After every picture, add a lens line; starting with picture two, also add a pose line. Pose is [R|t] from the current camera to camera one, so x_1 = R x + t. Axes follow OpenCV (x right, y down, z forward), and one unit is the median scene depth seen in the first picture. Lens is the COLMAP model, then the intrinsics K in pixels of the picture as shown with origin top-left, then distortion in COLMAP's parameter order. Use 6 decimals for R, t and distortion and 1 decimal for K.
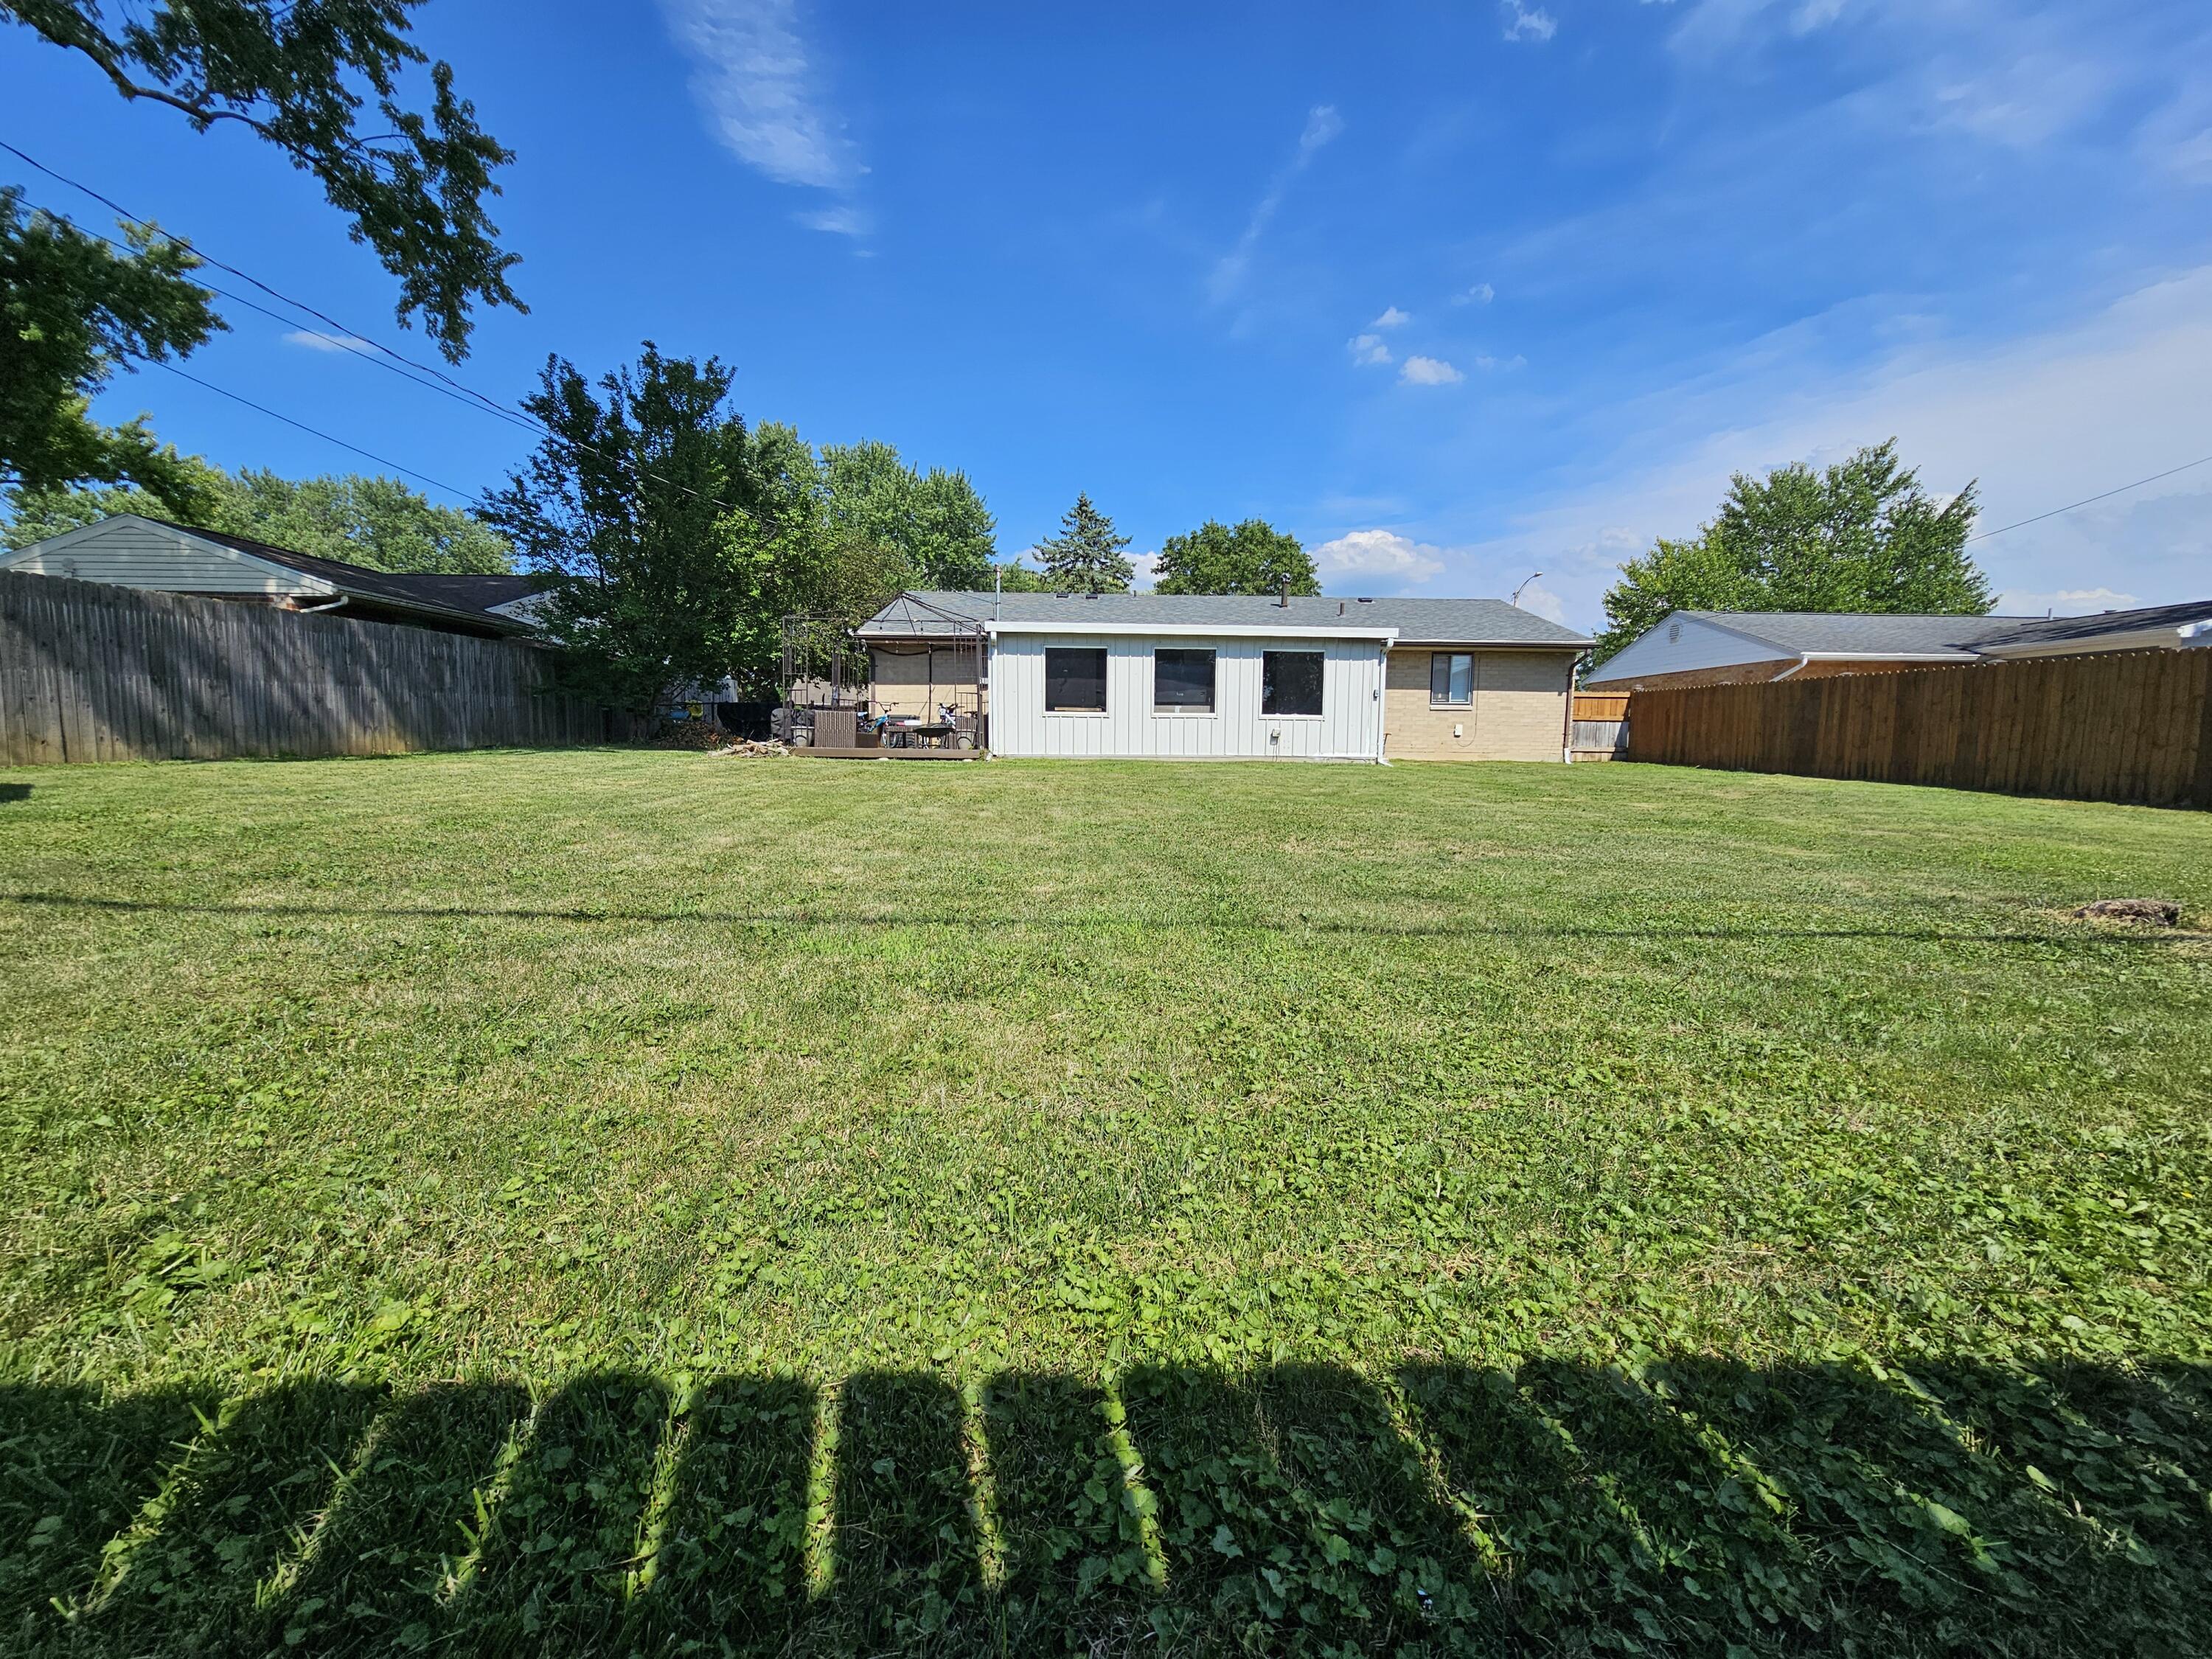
lens RADIAL K [[899.9, 0, 1106.0], [0, 899.9, 829.5], [0, 0, 1]] dist [0.001398, 0.000718]
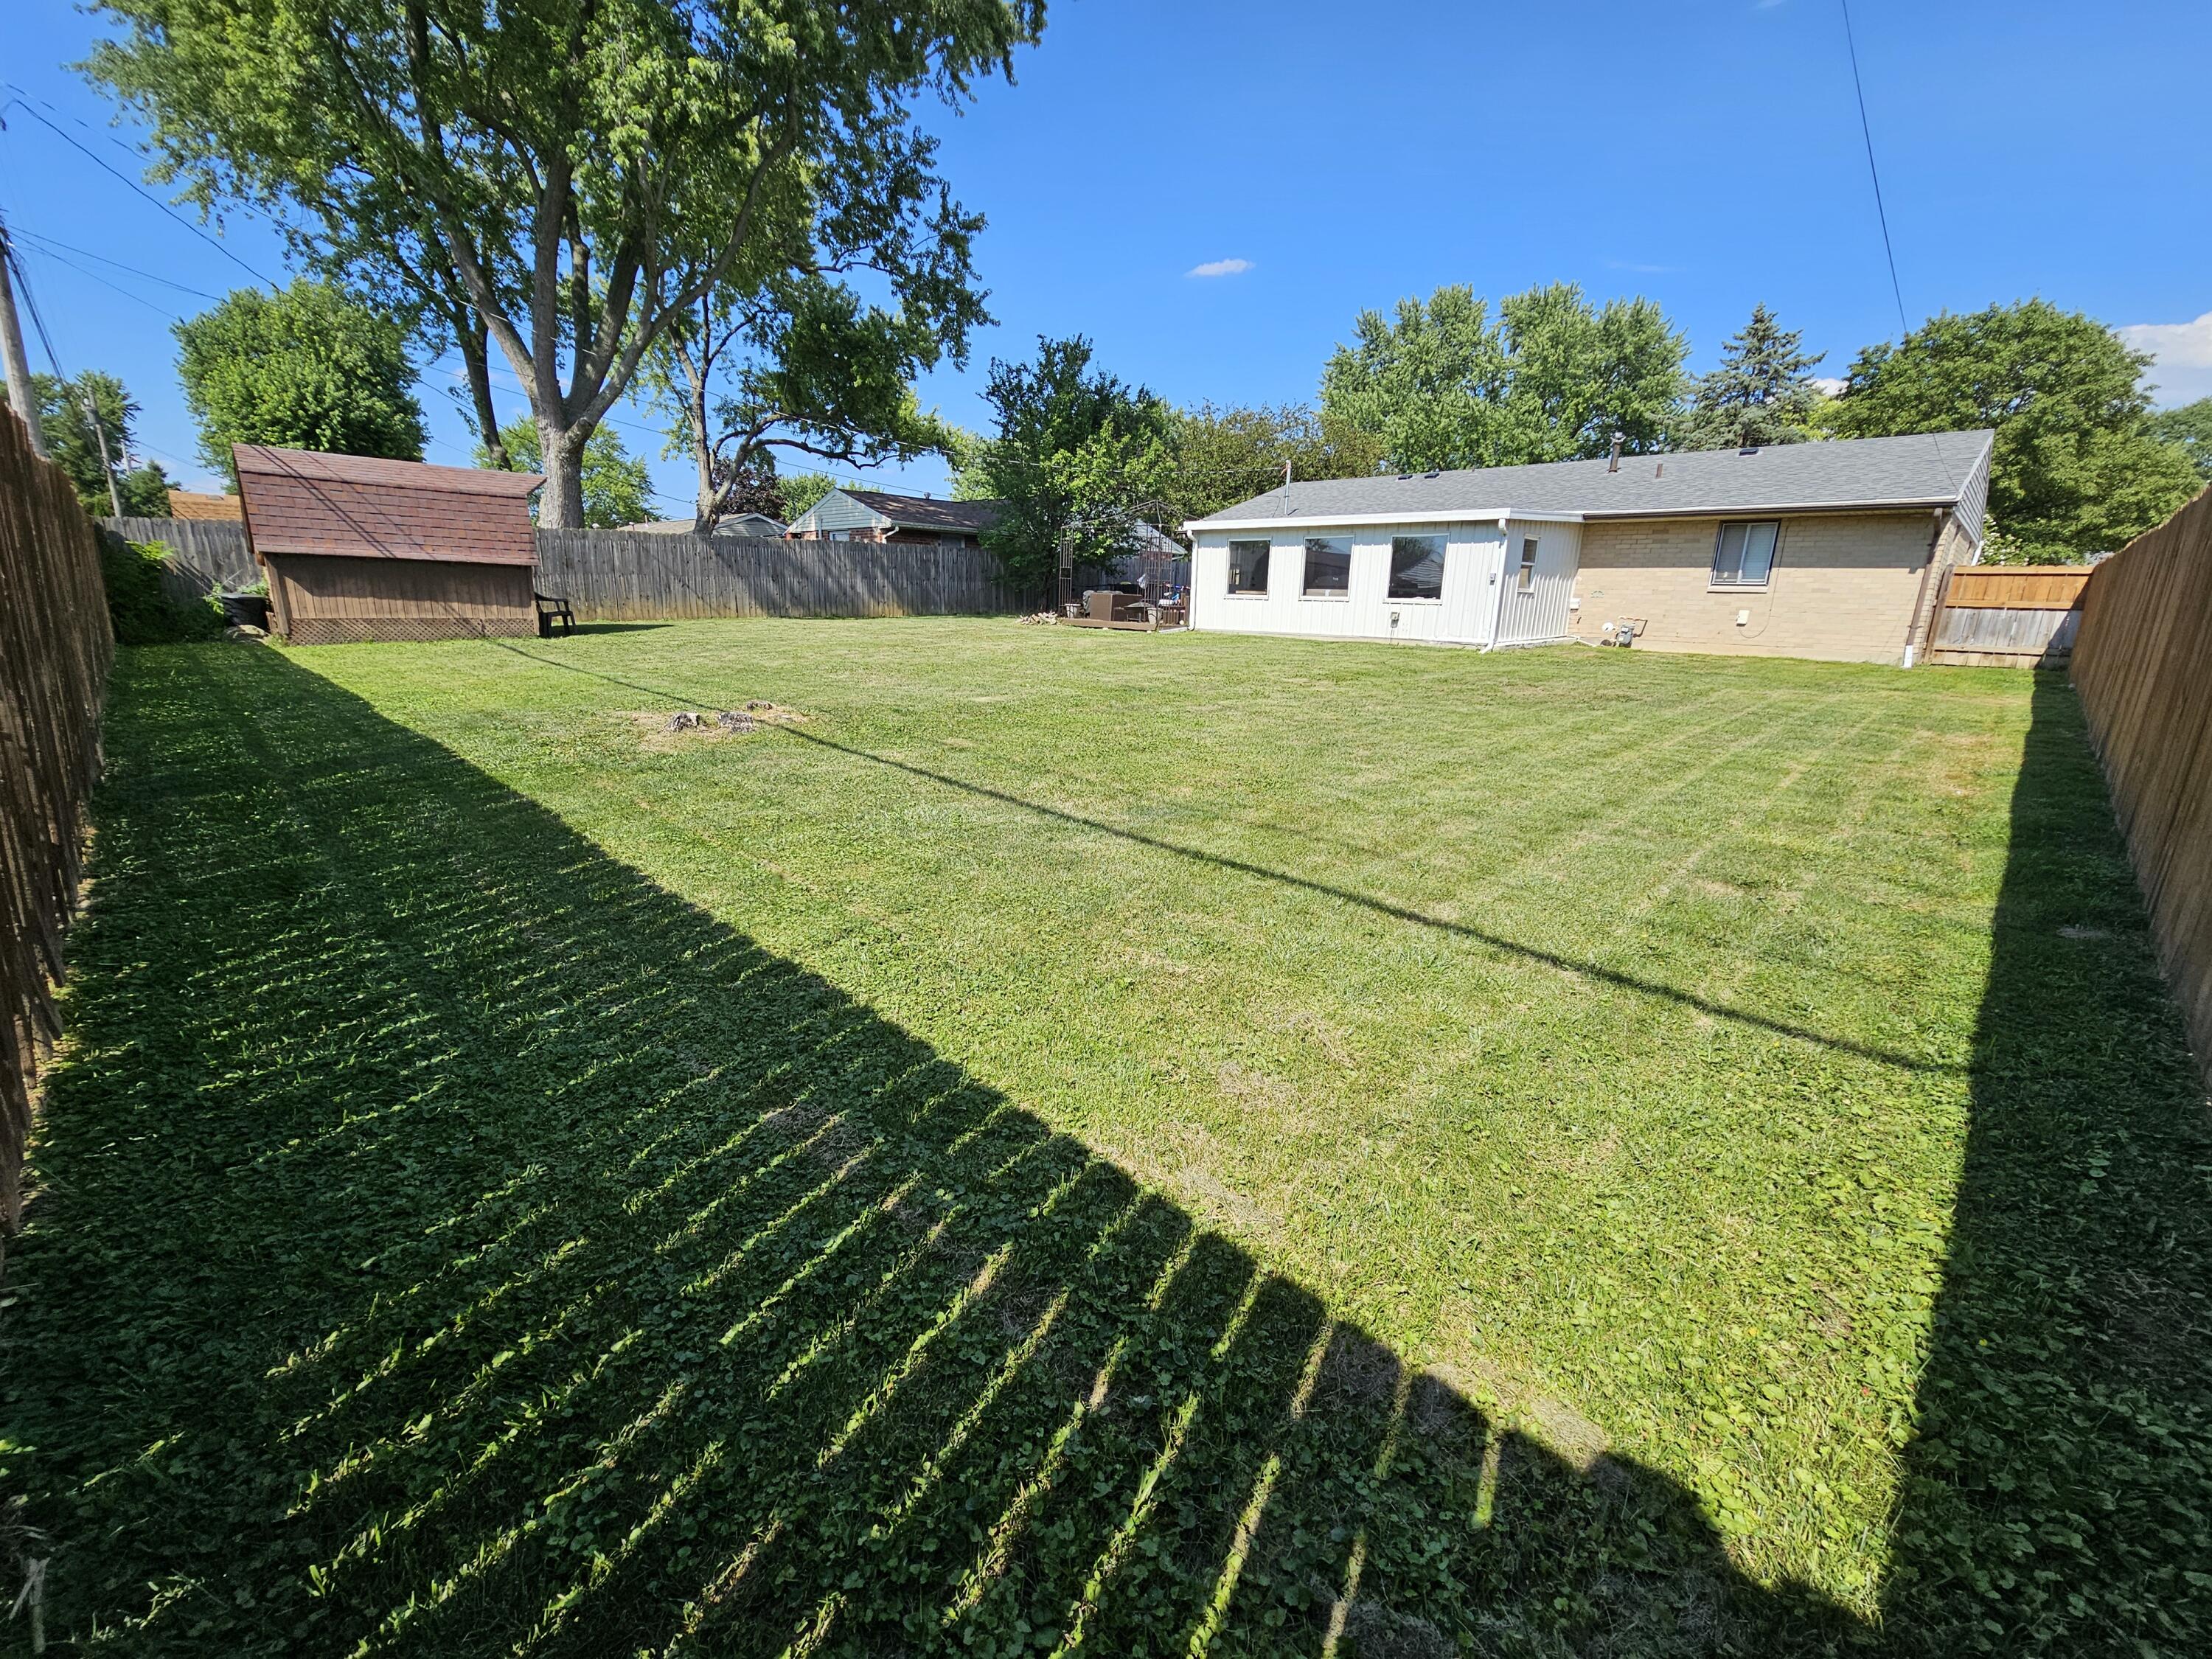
lens RADIAL K [[887.4, 0, 1106.0], [0, 887.4, 829.5], [0, 0, 1]] dist [0.002029, 0.000296]
pose [[0.709381, 0.186621, -0.679670, 0.711821], [-0.088897, 0.980299, 0.176384, -0.014256], [0.699196, -0.064703, 0.711996, -0.009891]]
